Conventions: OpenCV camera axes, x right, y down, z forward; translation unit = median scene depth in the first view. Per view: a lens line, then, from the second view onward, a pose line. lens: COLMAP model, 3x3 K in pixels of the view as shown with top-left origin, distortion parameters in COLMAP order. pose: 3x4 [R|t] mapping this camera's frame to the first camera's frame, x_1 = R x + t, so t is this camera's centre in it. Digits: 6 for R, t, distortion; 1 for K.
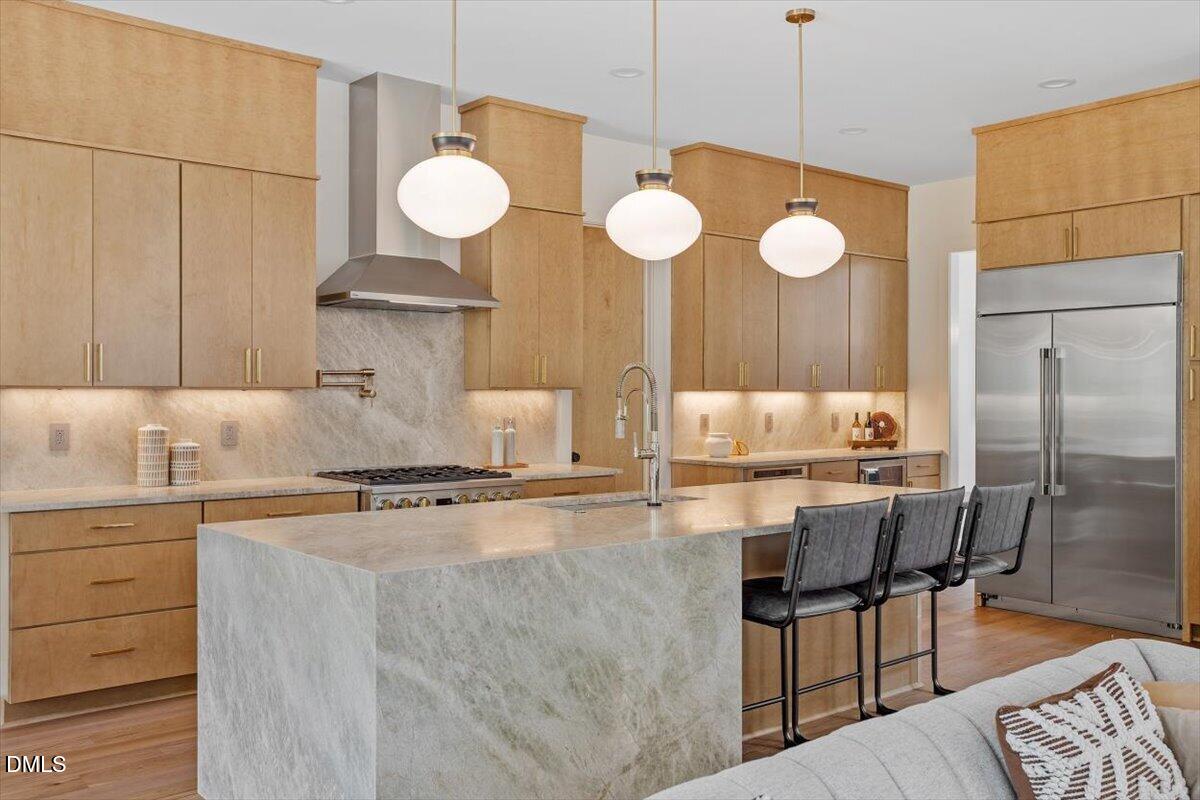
lens RADIAL K [[1083.1, 0, 600.0], [0, 1083.1, 400.0], [0, 0, 1]] dist [0.081639, -0.007583]
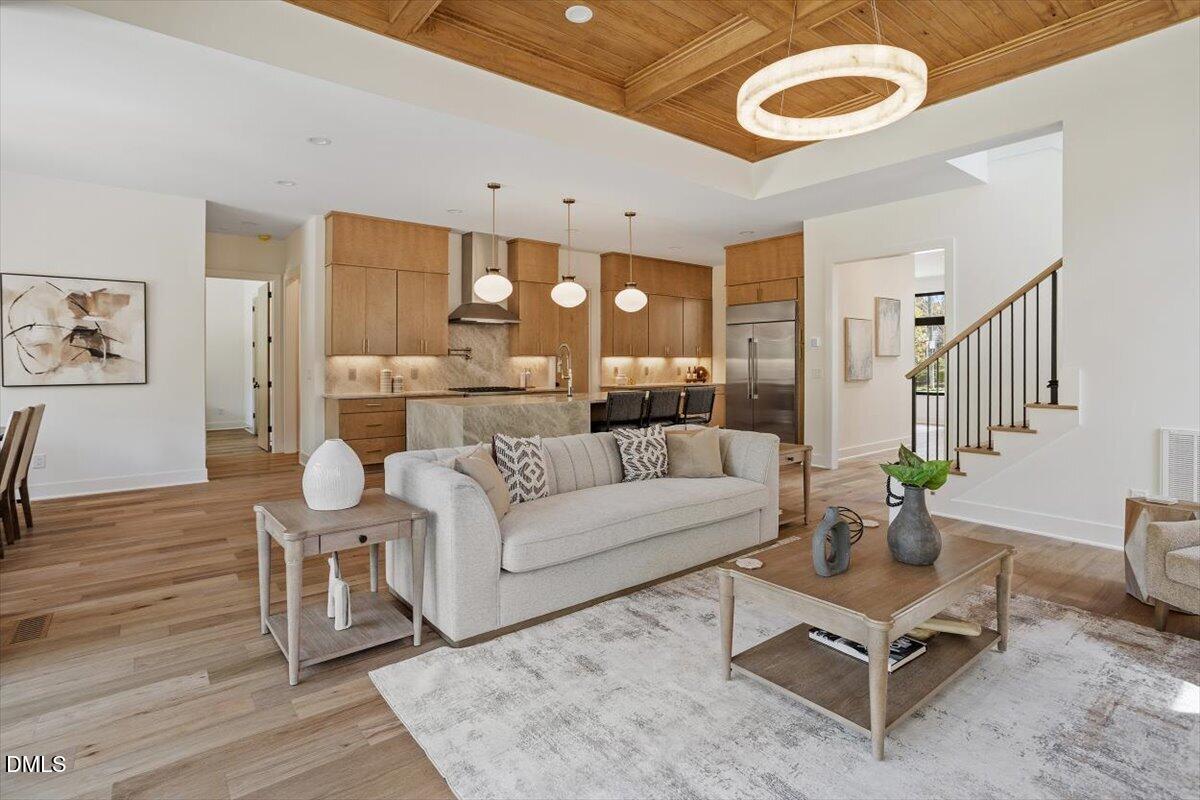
lens RADIAL K [[578.6, 0, 614.1], [0, 578.6, 362.0], [0, 0, 1]] dist [0.001335, -0.000188]
pose [[0.999858, -0.006031, 0.015756, 0.099309], [0.006141, 0.999957, -0.006910, 0.015273], [-0.015714, 0.007006, 0.999852, -0.335834]]
